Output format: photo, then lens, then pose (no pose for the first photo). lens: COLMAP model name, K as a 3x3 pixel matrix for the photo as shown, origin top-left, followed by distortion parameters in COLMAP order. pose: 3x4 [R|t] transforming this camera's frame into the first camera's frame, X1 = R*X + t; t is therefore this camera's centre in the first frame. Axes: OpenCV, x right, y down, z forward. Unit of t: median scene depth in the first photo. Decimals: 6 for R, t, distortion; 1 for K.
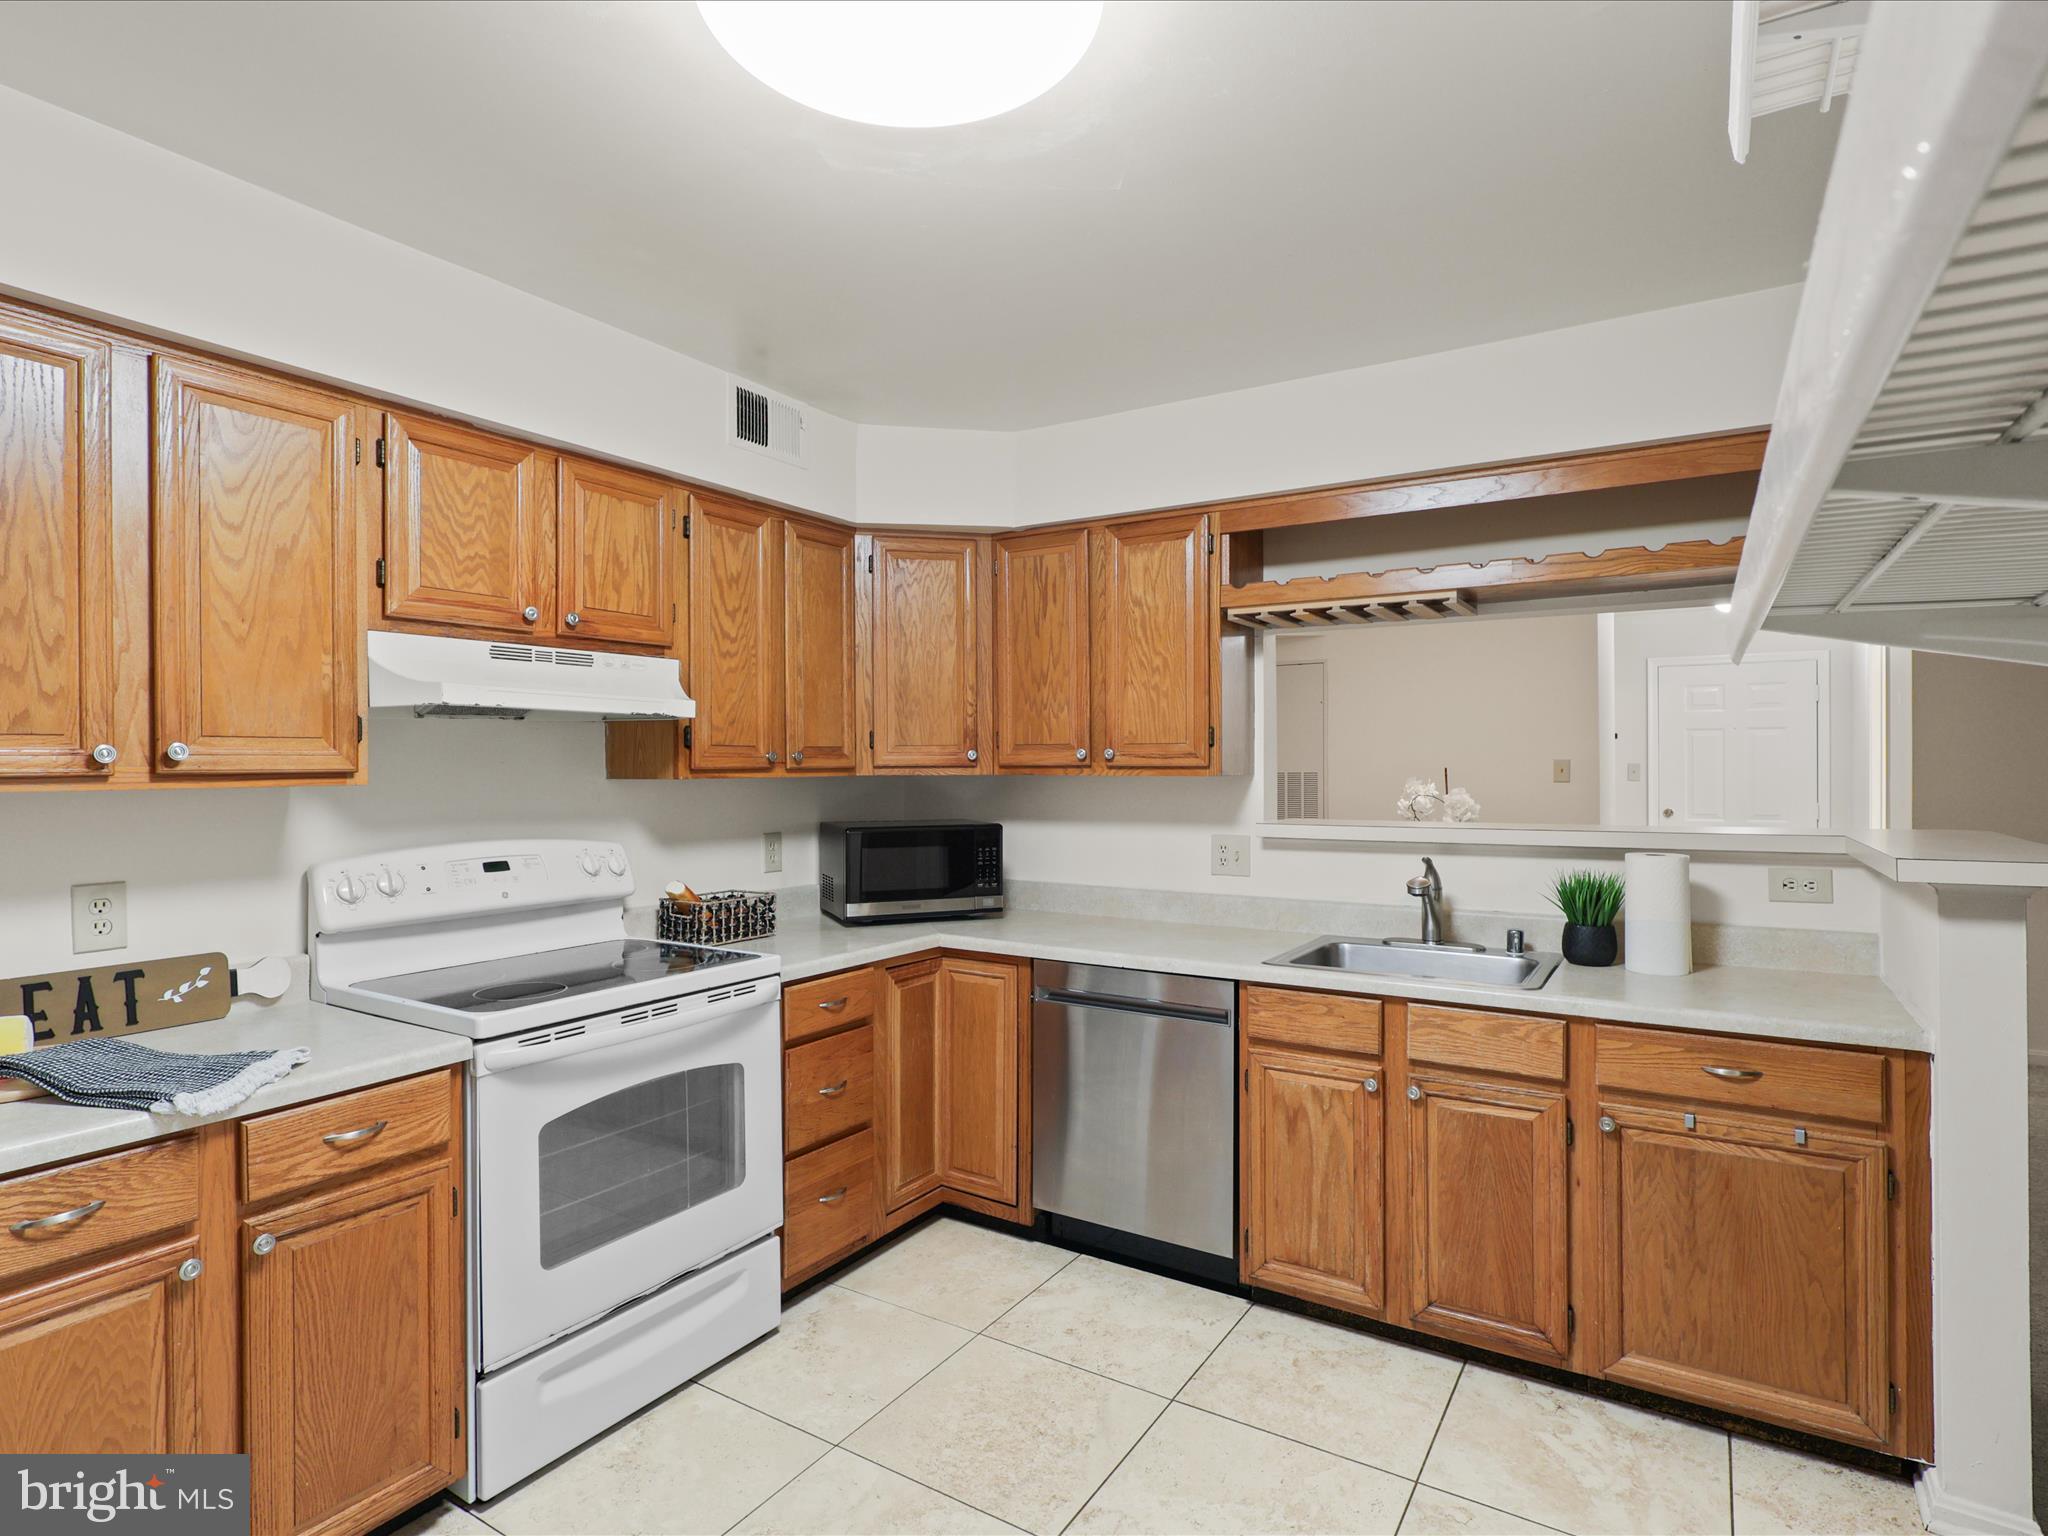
lens RADIAL K [[1073.1, 0, 1021.0], [0, 1073.1, 764.1], [0, 0, 1]] dist [-0.007702, 0.002057]
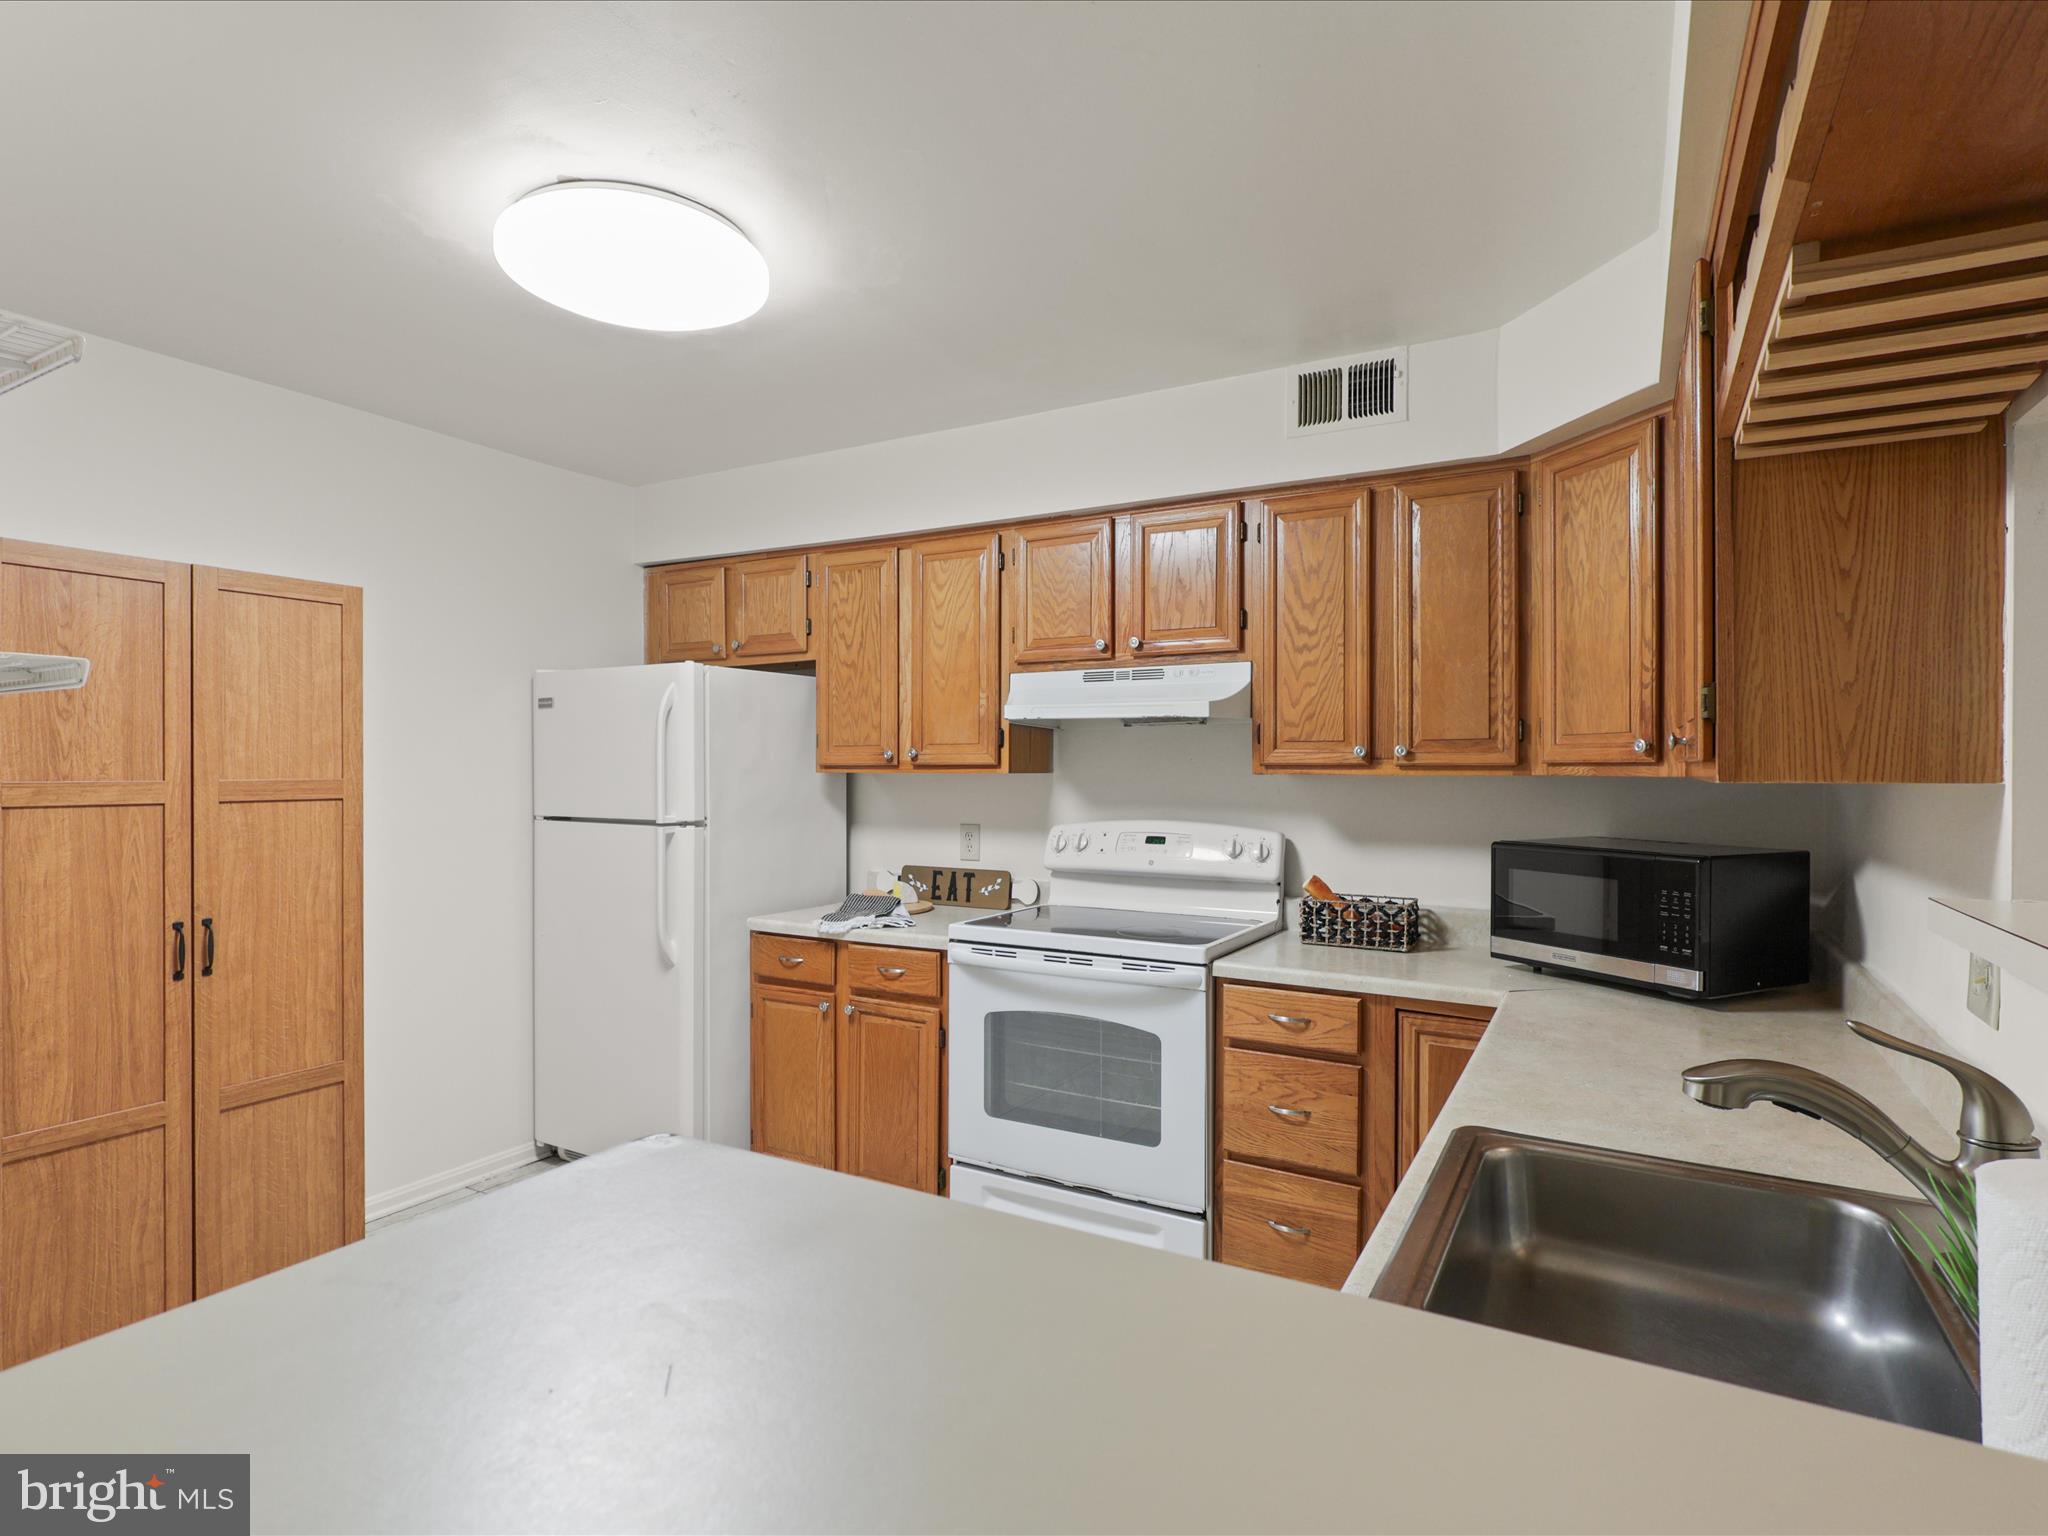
lens RADIAL K [[1073.1, 0, 1029.8], [0, 1073.1, 768.0], [0, 0, 1]] dist [-0.007702, 0.002057]
pose [[0.049309, 0.004547, -0.998773, 0.825080], [-0.002881, 0.999986, 0.004410, 0.004344], [0.998779, 0.002660, 0.049321, 0.826687]]
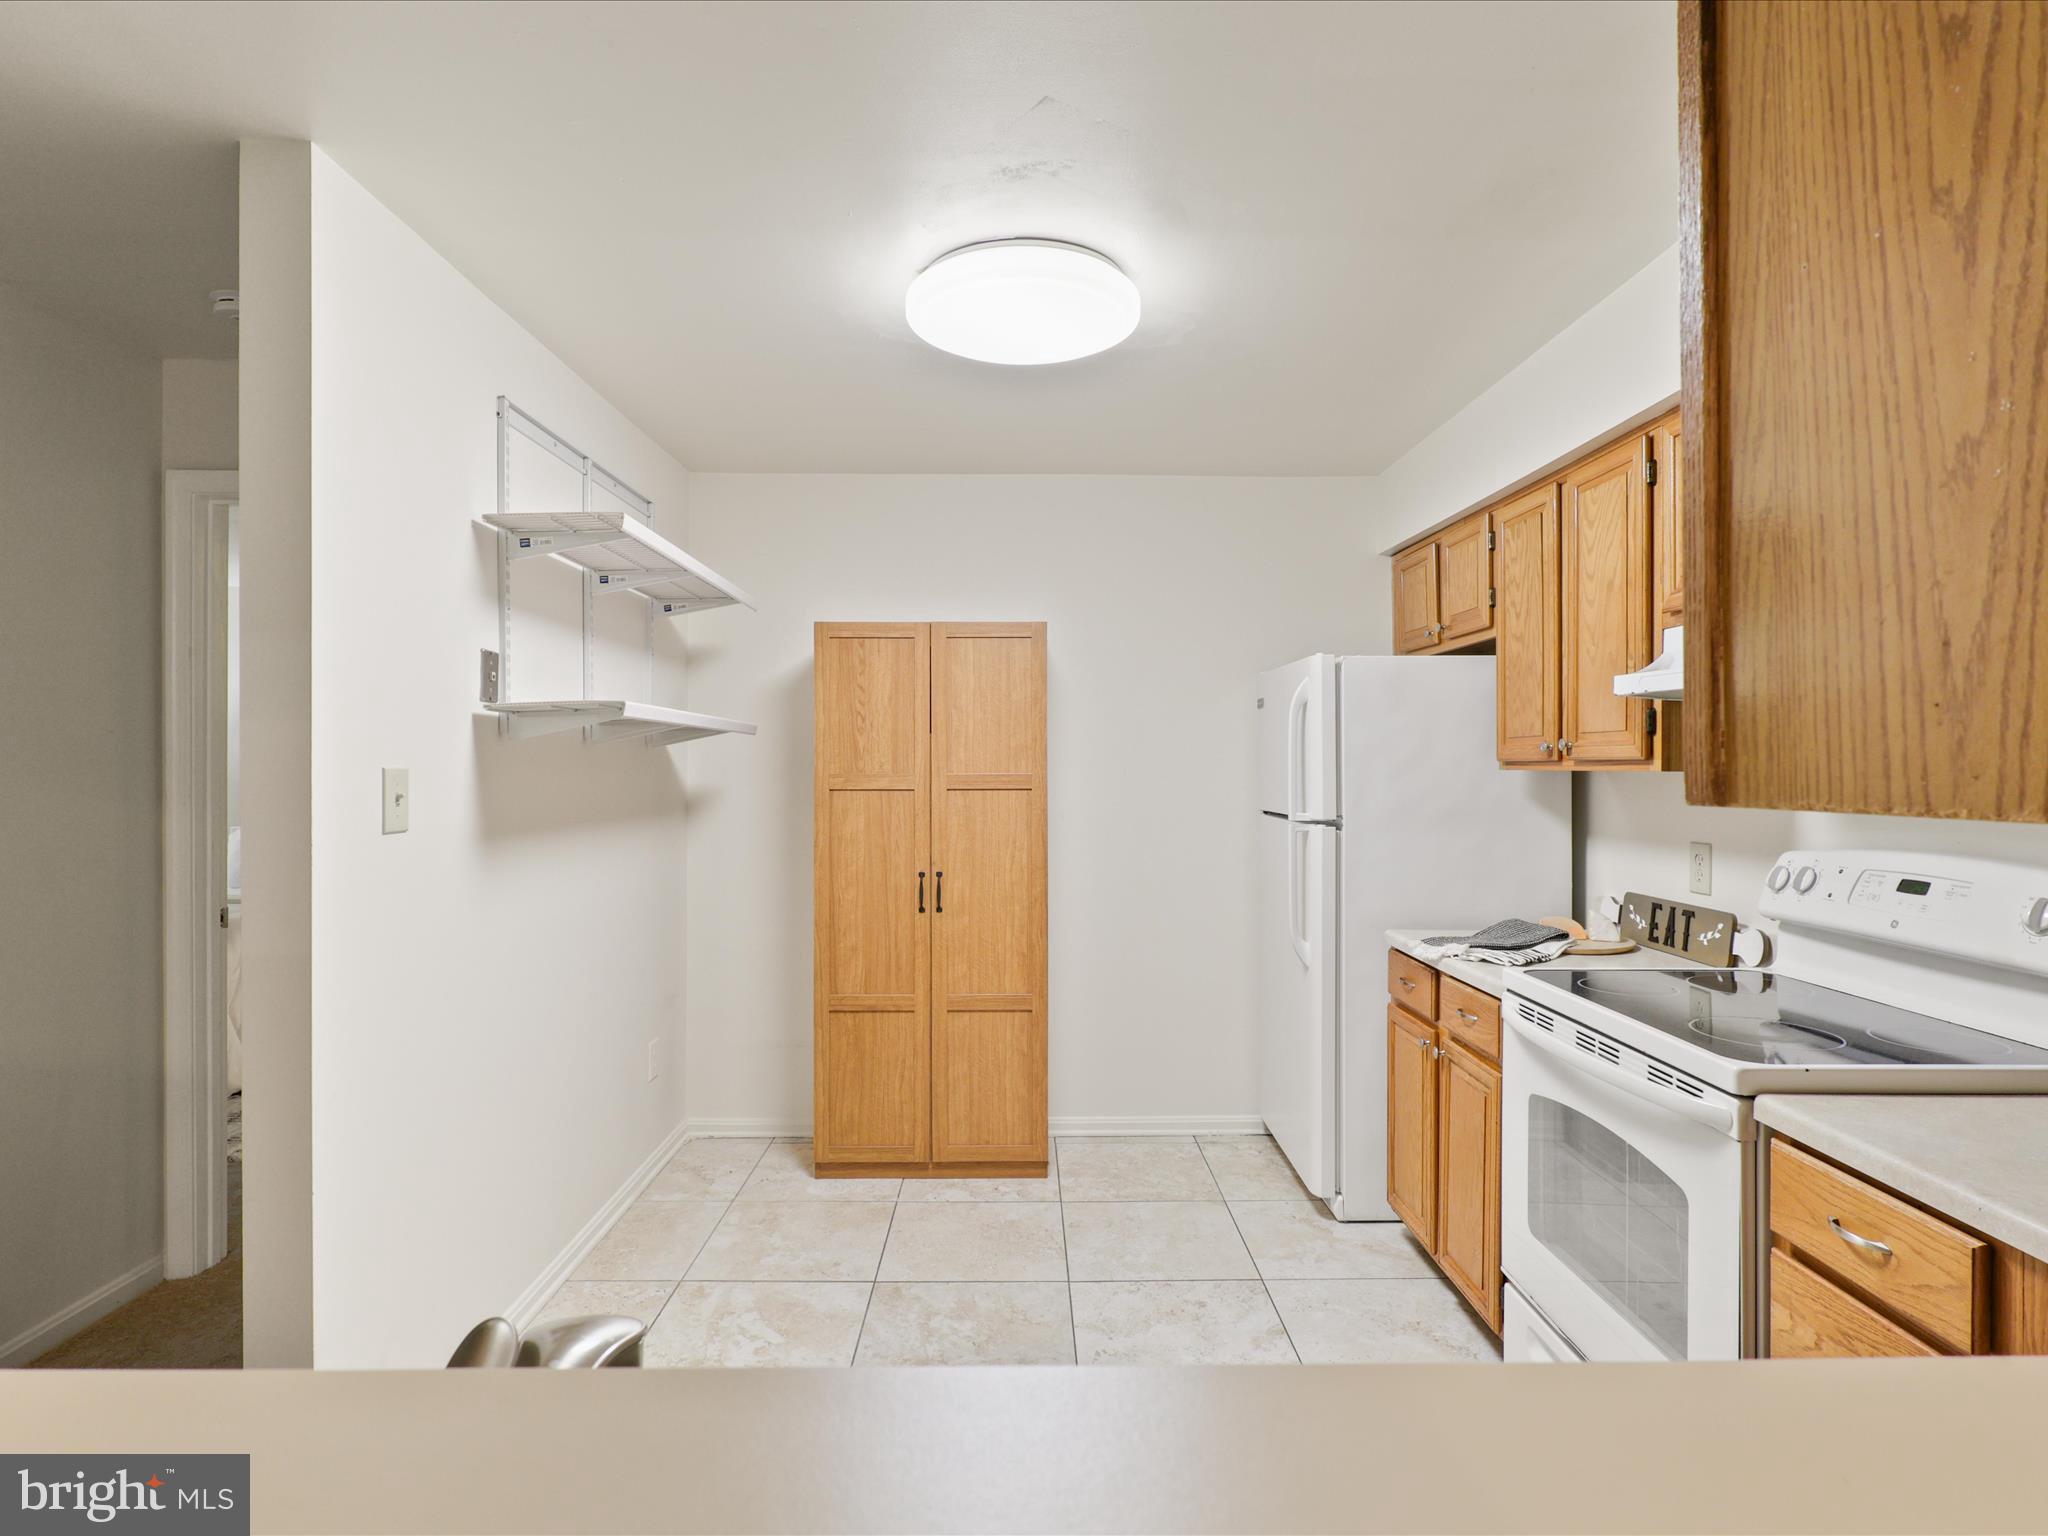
lens RADIAL K [[1073.1, 0, 1020.9], [0, 1073.1, 760.7], [0, 0, 1]] dist [-0.007702, 0.002057]
pose [[-0.841748, 0.003276, -0.539861, 0.461266], [0.003484, 0.999994, 0.000636, 0.004778], [0.539860, -0.001346, -0.841754, 1.358611]]
